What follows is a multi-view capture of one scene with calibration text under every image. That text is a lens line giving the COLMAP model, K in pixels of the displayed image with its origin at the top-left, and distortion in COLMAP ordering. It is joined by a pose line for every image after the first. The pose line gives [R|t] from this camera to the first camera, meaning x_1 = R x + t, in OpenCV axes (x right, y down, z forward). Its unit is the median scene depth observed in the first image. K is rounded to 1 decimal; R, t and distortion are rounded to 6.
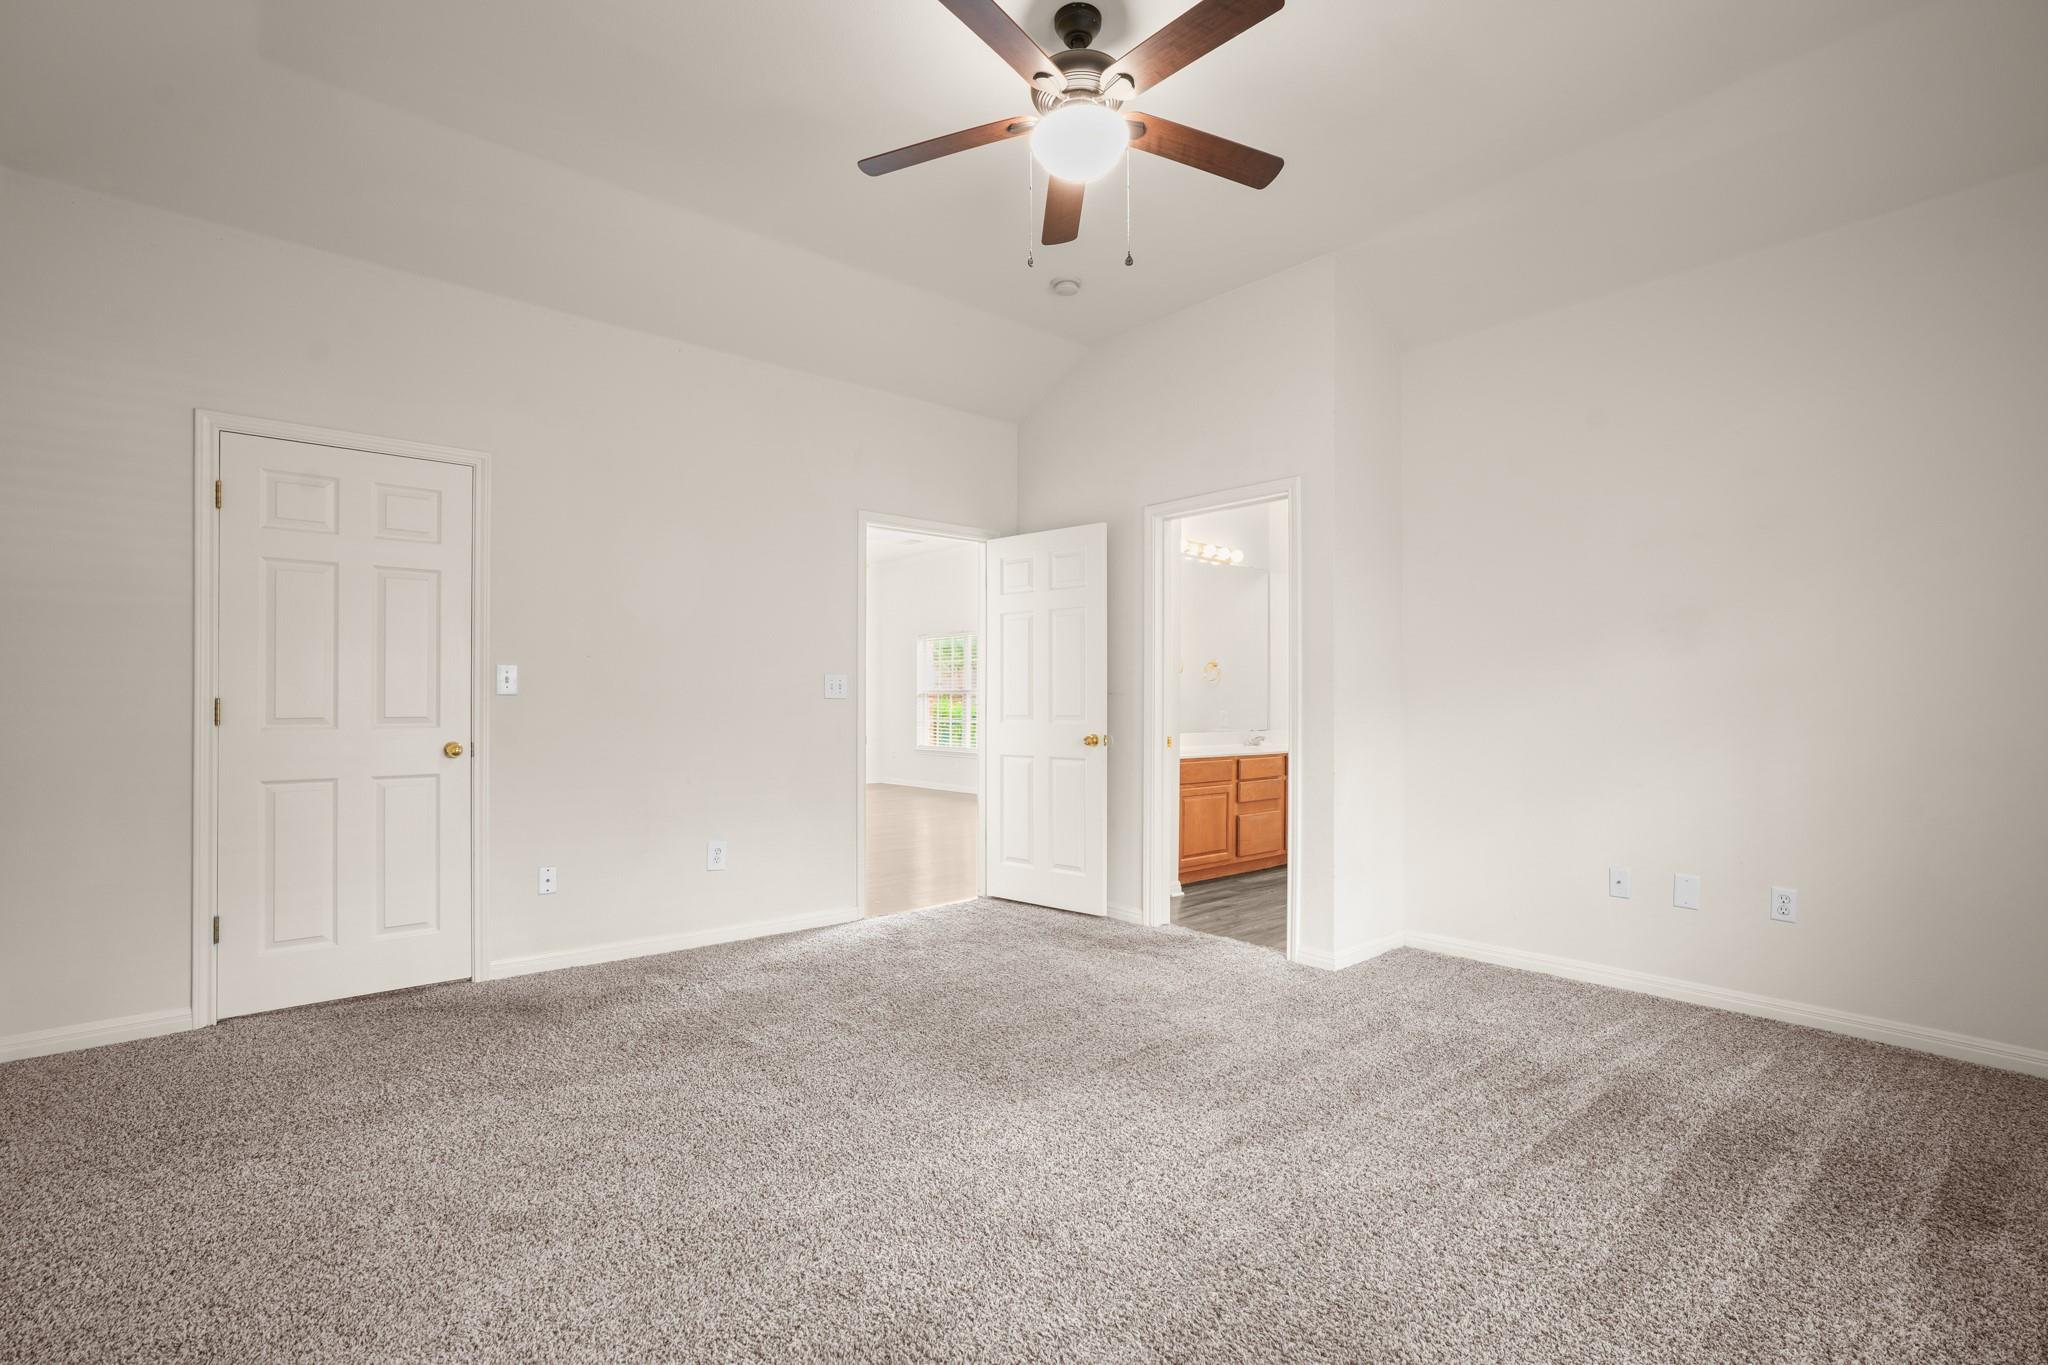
lens RADIAL K [[940.7, 0, 1019.2], [0, 940.7, 689.5], [0, 0, 1]] dist [-0.025342, 0.017722]
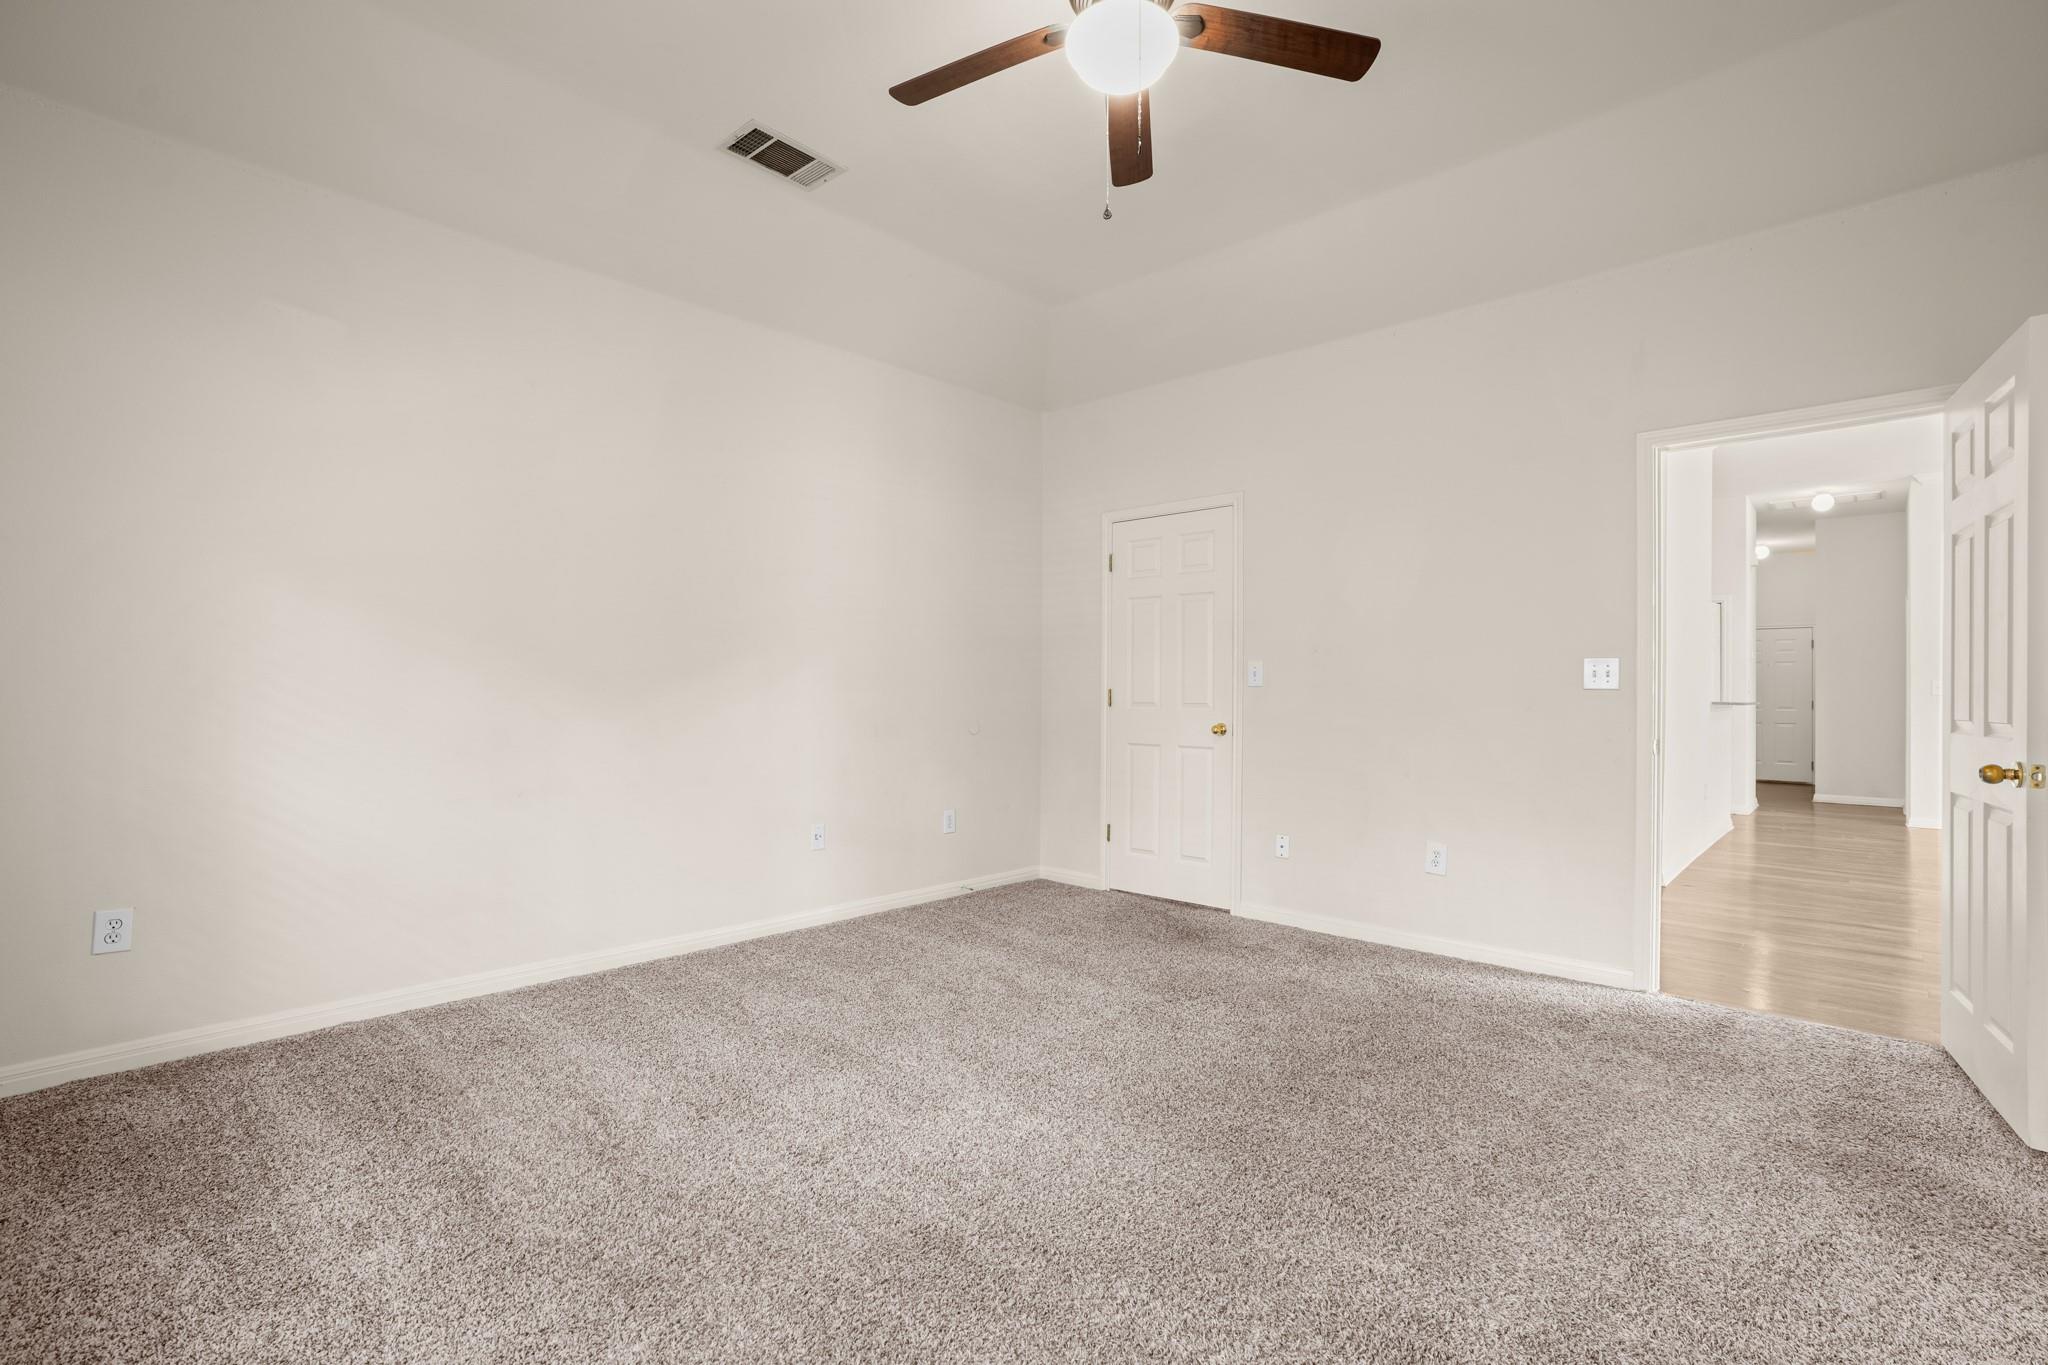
lens RADIAL K [[940.7, 0, 1020.7], [0, 940.7, 687.7], [0, 0, 1]] dist [-0.025342, 0.017722]
pose [[0.131366, -0.002609, -0.991331, 0.618404], [0.010195, 0.999947, -0.001281, 0.005722], [0.991282, -0.009939, 0.131386, 0.538025]]
